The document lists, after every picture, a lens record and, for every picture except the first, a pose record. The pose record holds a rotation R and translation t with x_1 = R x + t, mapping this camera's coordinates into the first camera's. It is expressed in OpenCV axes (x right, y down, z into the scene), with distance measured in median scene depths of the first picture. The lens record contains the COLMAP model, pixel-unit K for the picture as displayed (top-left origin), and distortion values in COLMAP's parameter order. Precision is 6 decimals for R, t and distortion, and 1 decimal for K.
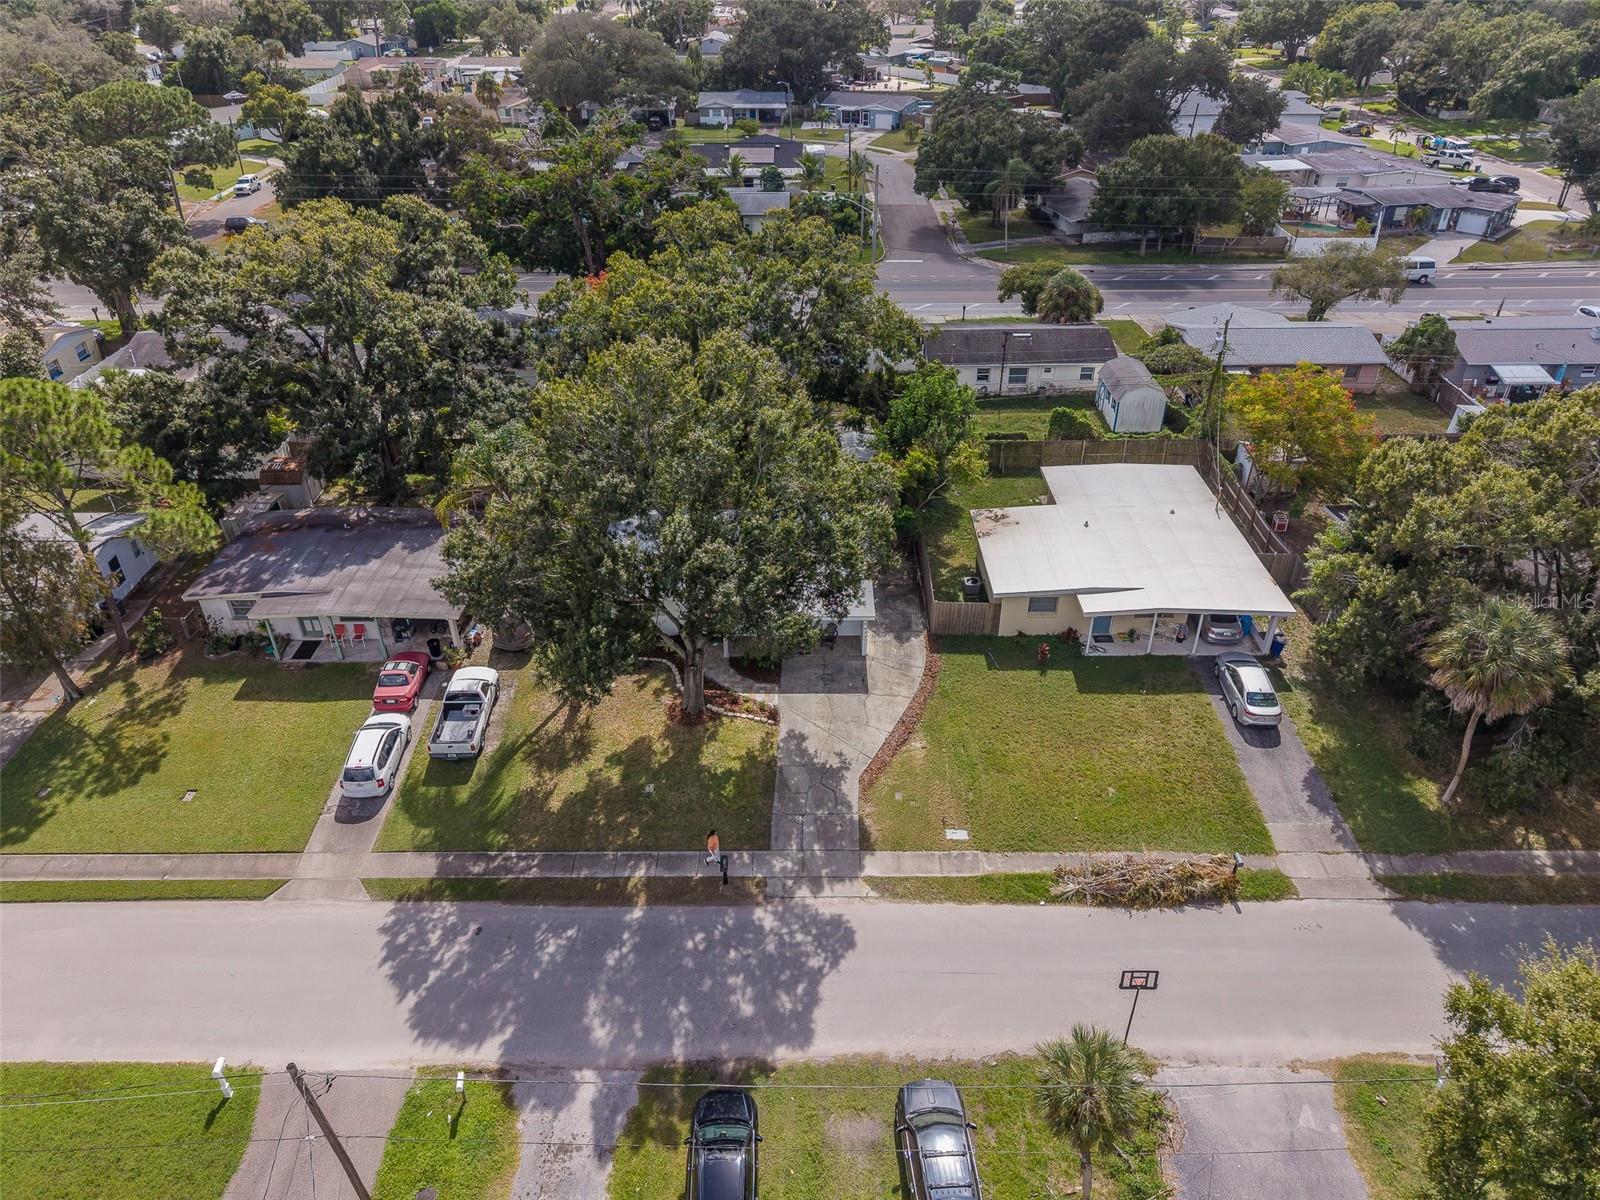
lens RADIAL K [[1081.0, 0, 809.5], [0, 1081.0, 597.9], [0, 0, 1]] dist [0.038195, 0.000105]
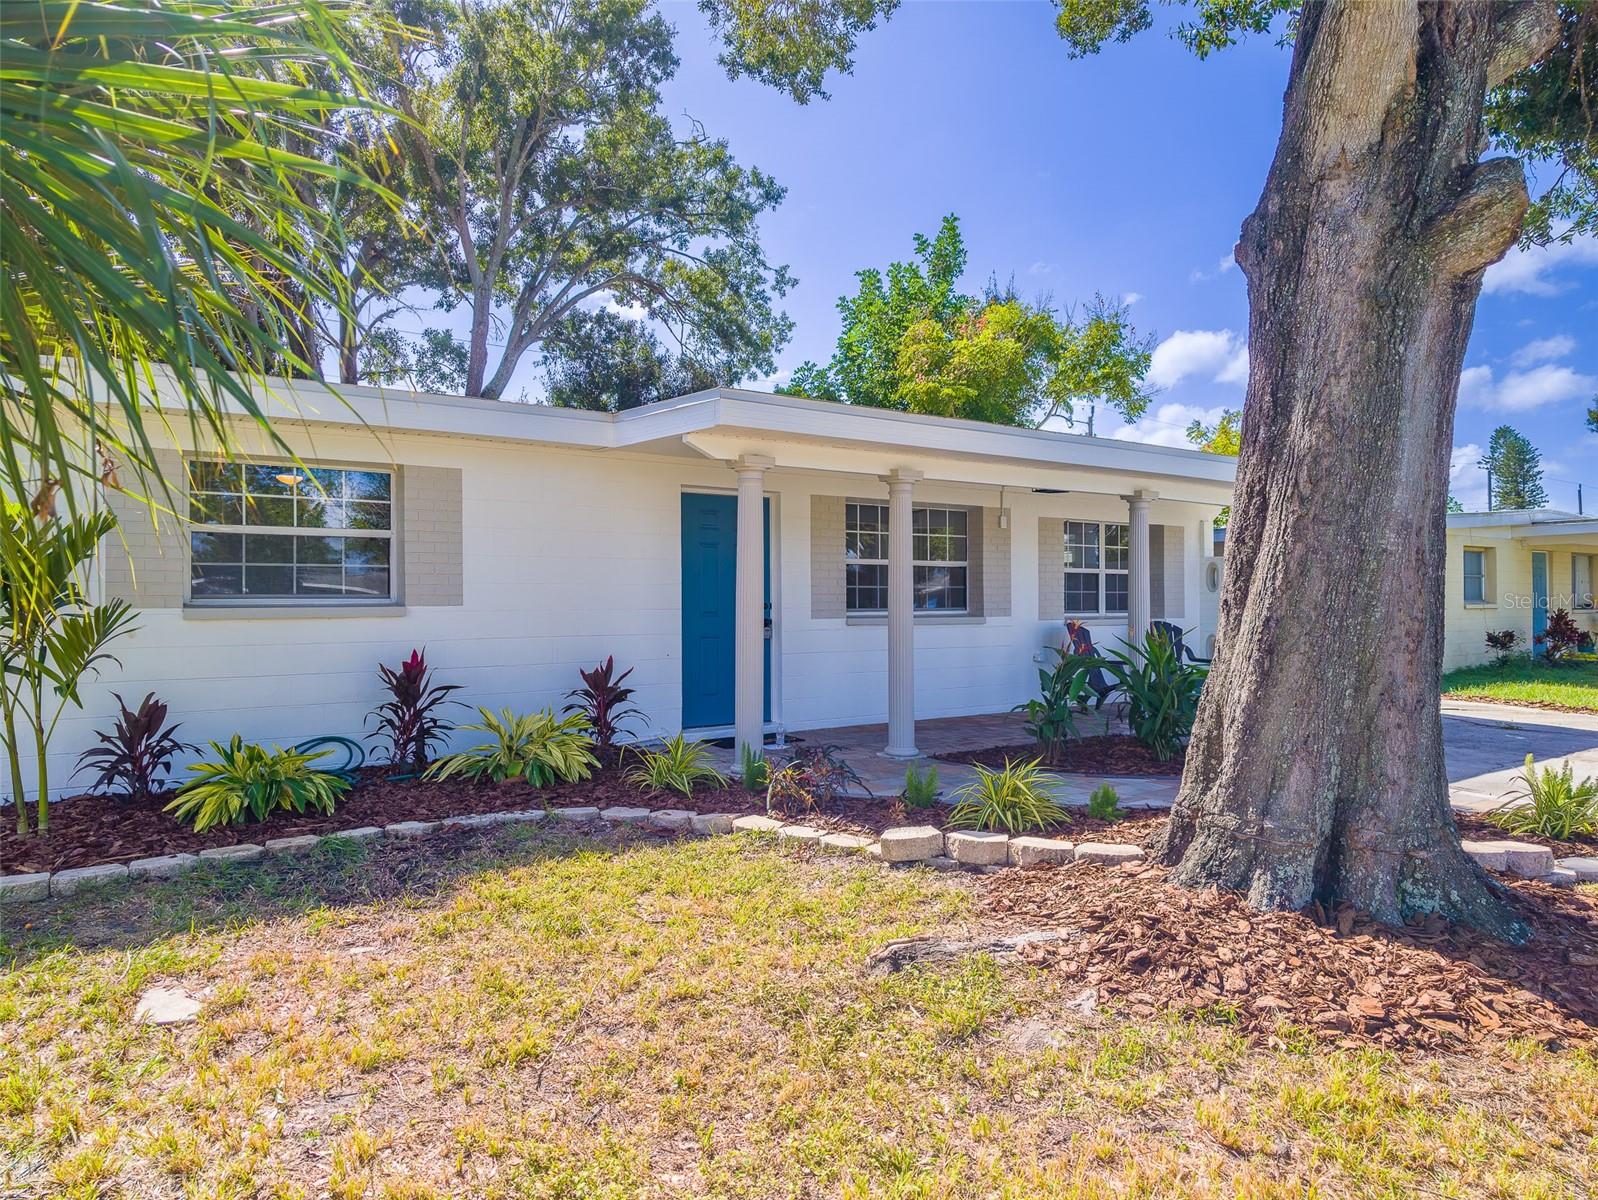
lens RADIAL K [[1008.6, 0, 795.7], [0, 1008.6, 600.2], [0, 0, 1]] dist [-0.006174, -0.003925]
pose [[0.821547, 0.000386, 0.570140, -0.205115], [0.313515, 0.834930, -0.452328, 0.112363], [-0.476202, 0.550356, 0.685813, 1.015929]]
